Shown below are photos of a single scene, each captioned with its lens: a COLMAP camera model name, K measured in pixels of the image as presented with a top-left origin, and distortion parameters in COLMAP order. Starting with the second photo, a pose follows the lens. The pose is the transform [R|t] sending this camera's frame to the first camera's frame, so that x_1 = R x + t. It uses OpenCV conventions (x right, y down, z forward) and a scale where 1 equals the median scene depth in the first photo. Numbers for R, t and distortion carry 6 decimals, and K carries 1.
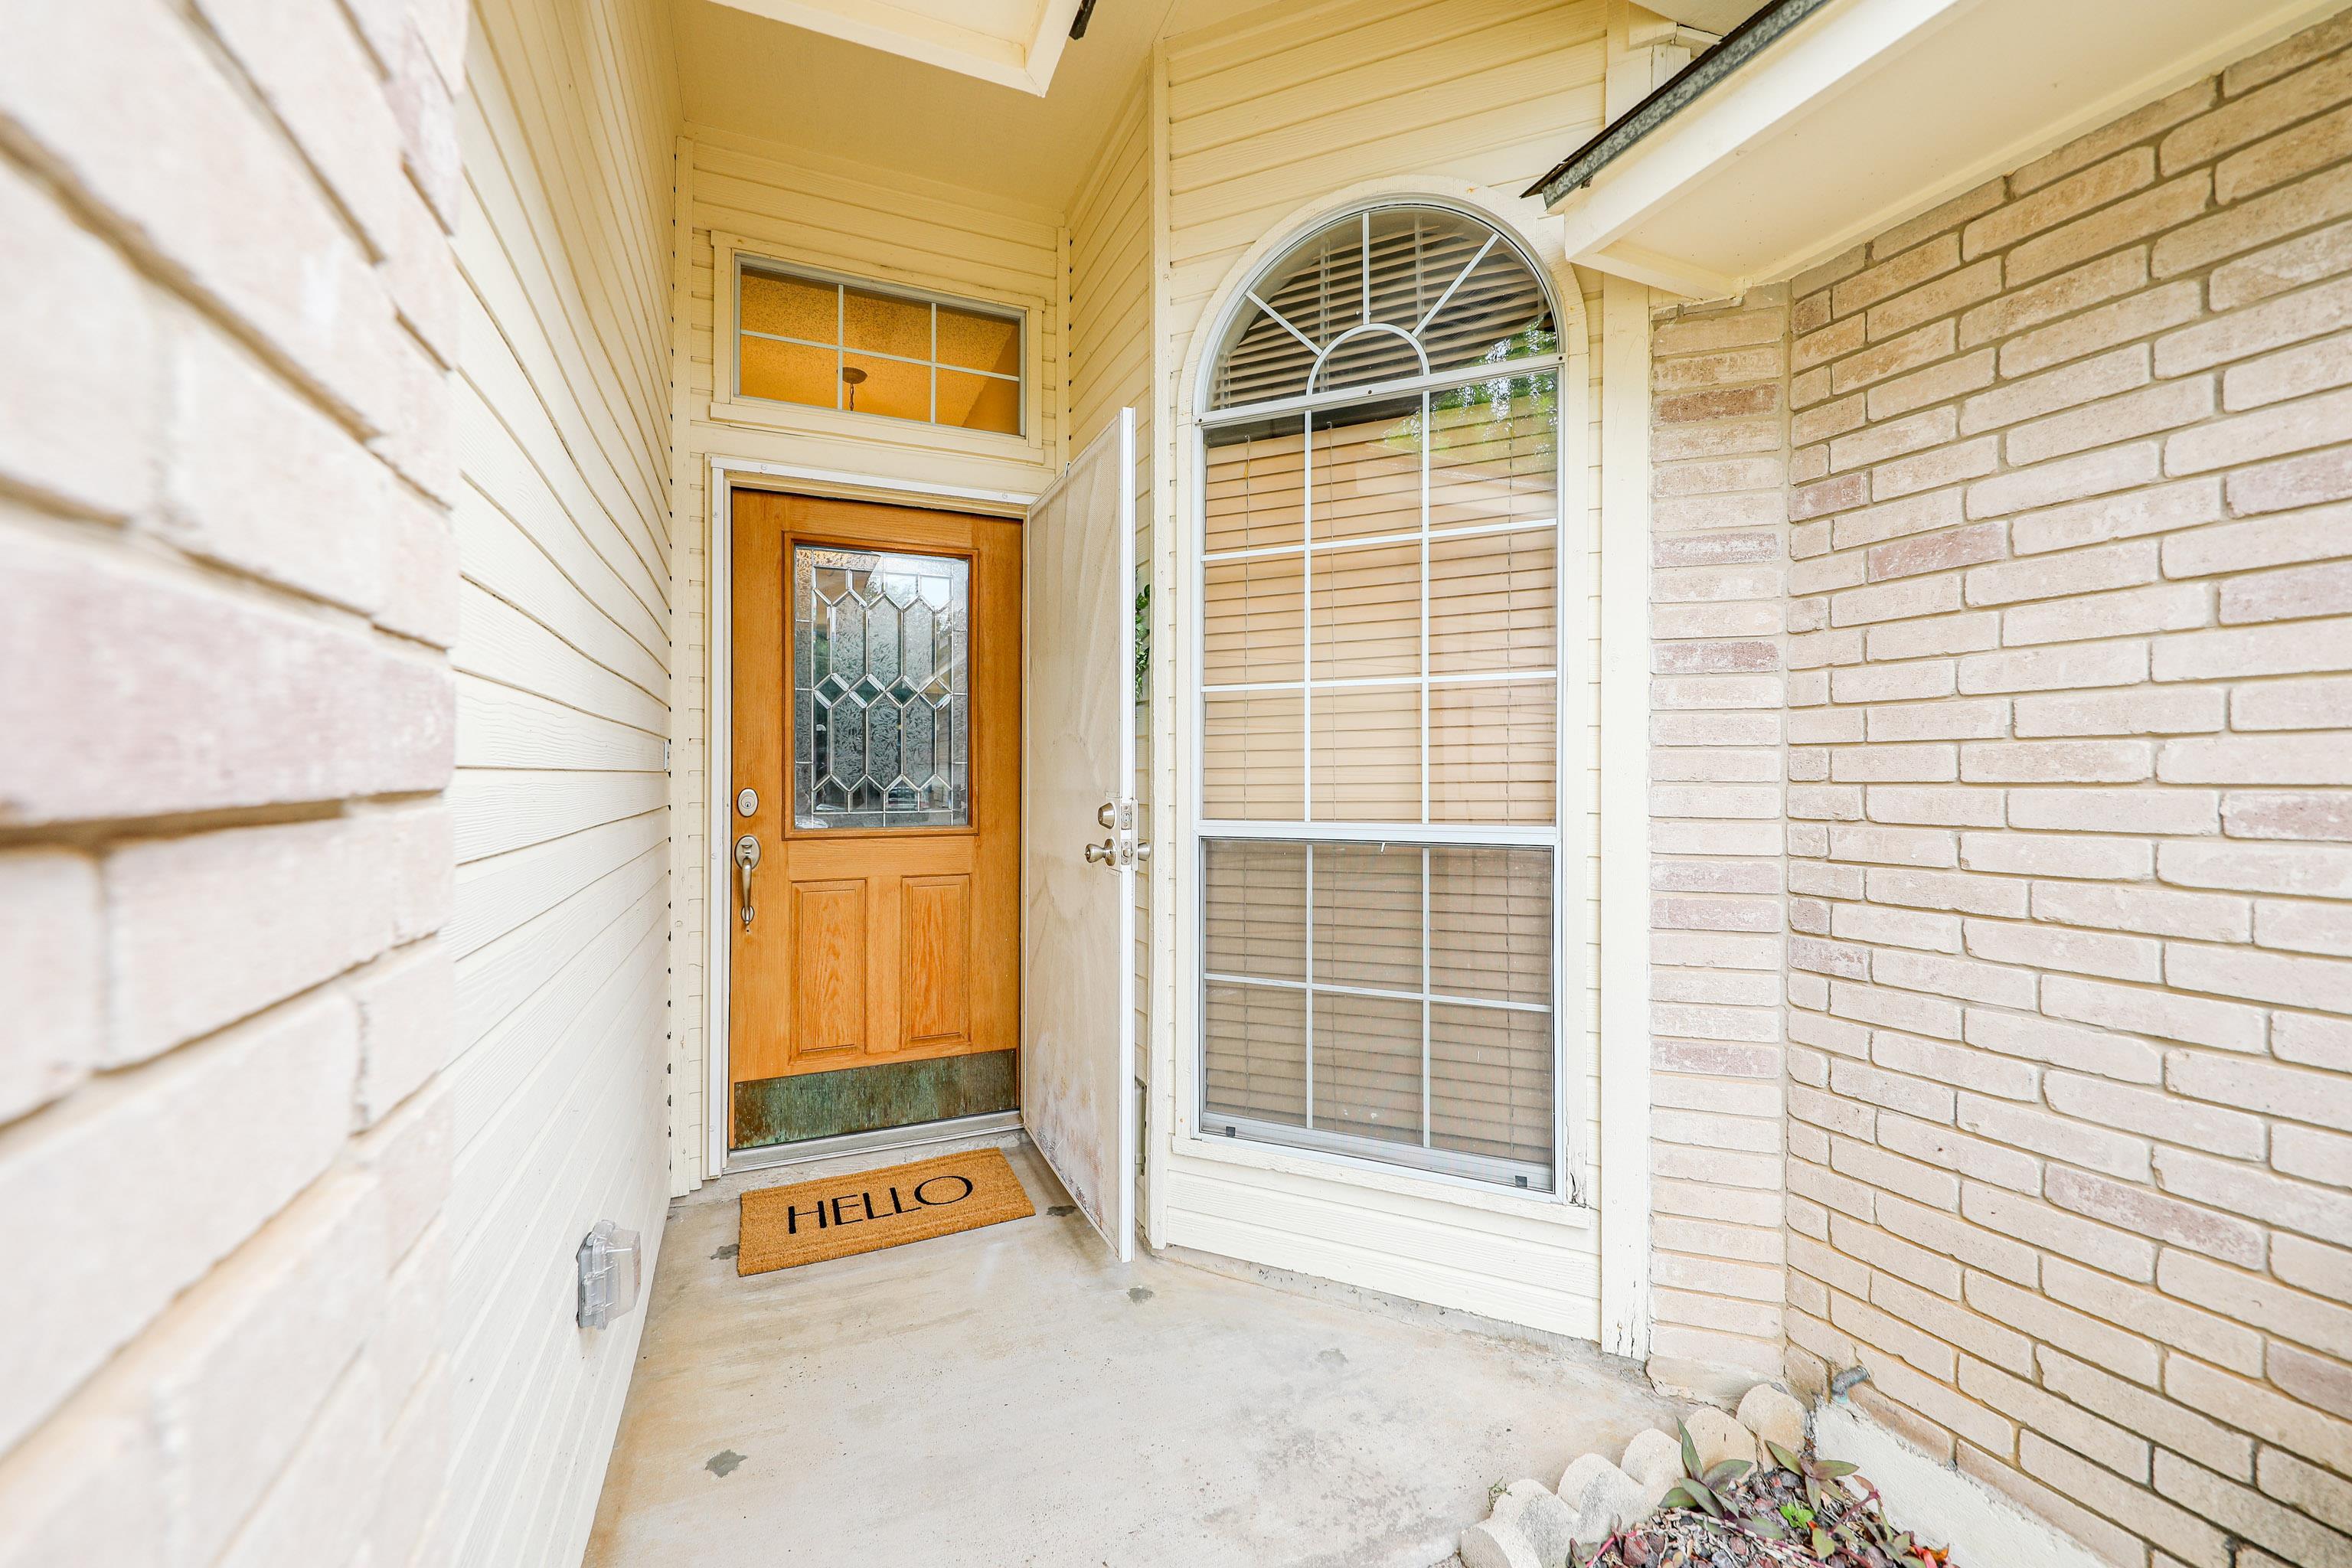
lens RADIAL K [[939.7, 0, 1181.6], [0, 939.7, 777.0], [0, 0, 1]] dist [0.006639, -0.004847]
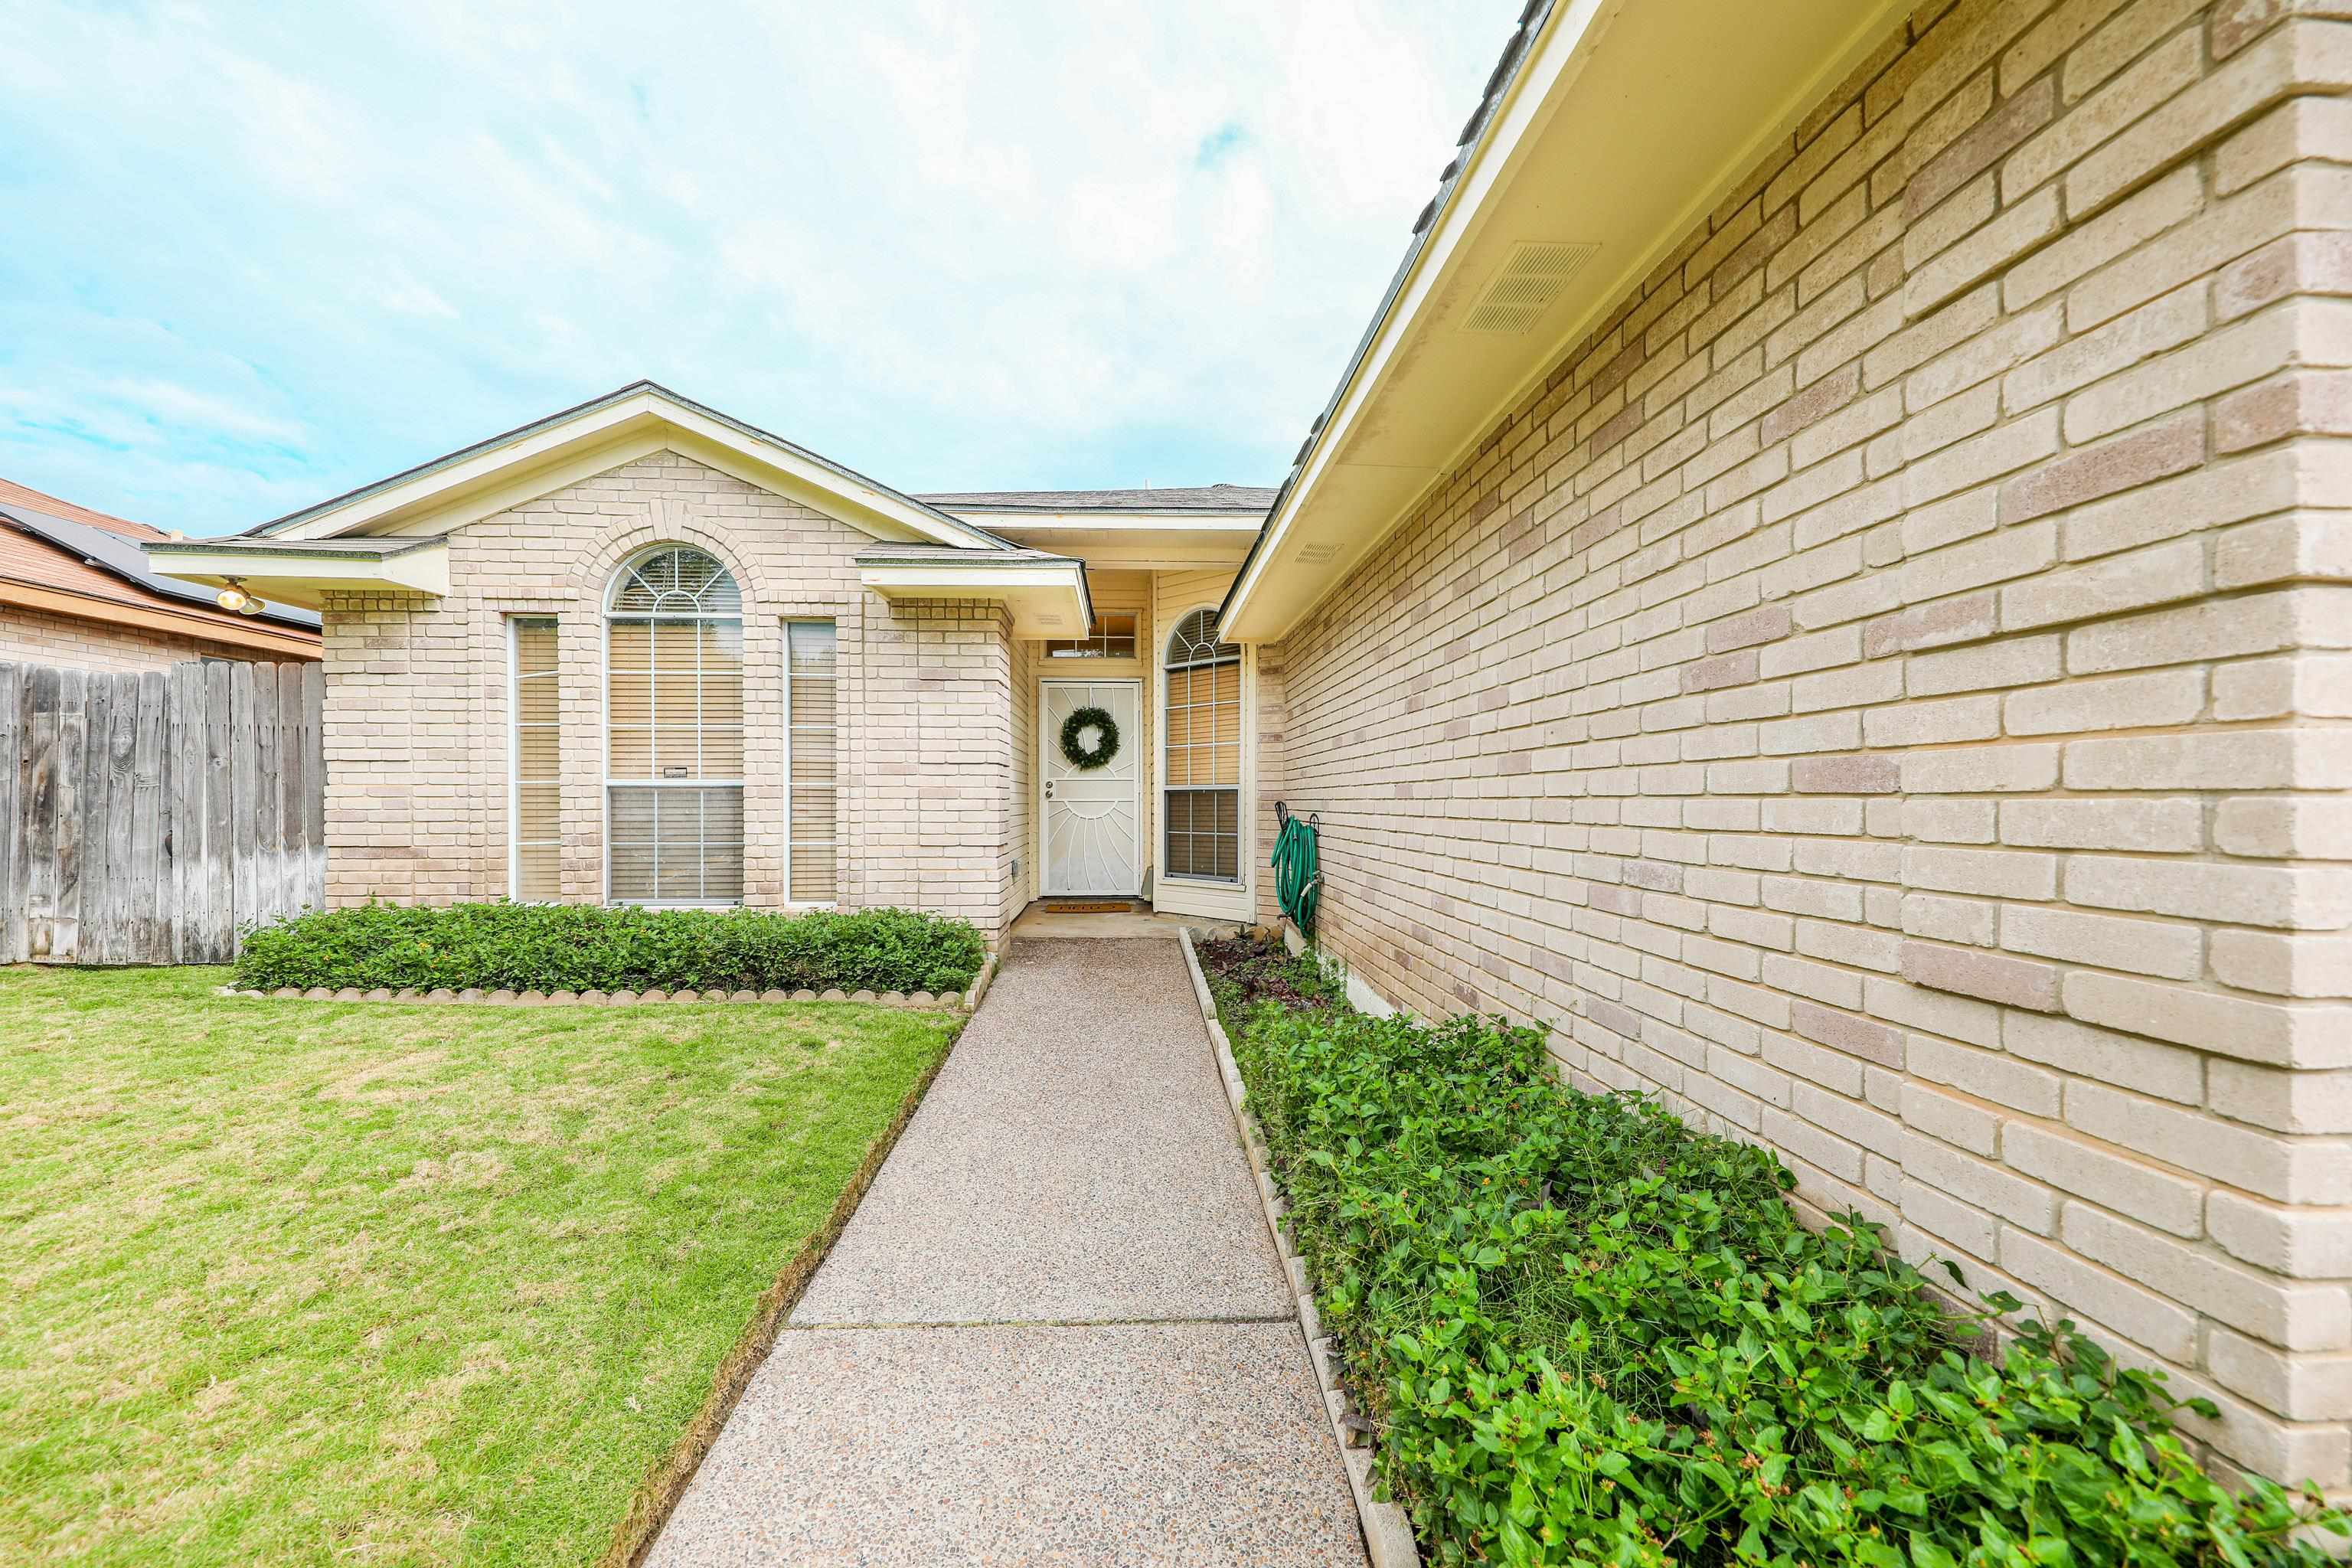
lens RADIAL K [[939.7, 0, 1179.6], [0, 939.7, 801.6], [0, 0, 1]] dist [0.006639, -0.004847]
pose [[0.937152, 0.002837, -0.348910, 1.330433], [-0.002984, 0.999996, 0.000117, 0.110181], [0.348909, 0.000931, 0.937156, -2.285130]]
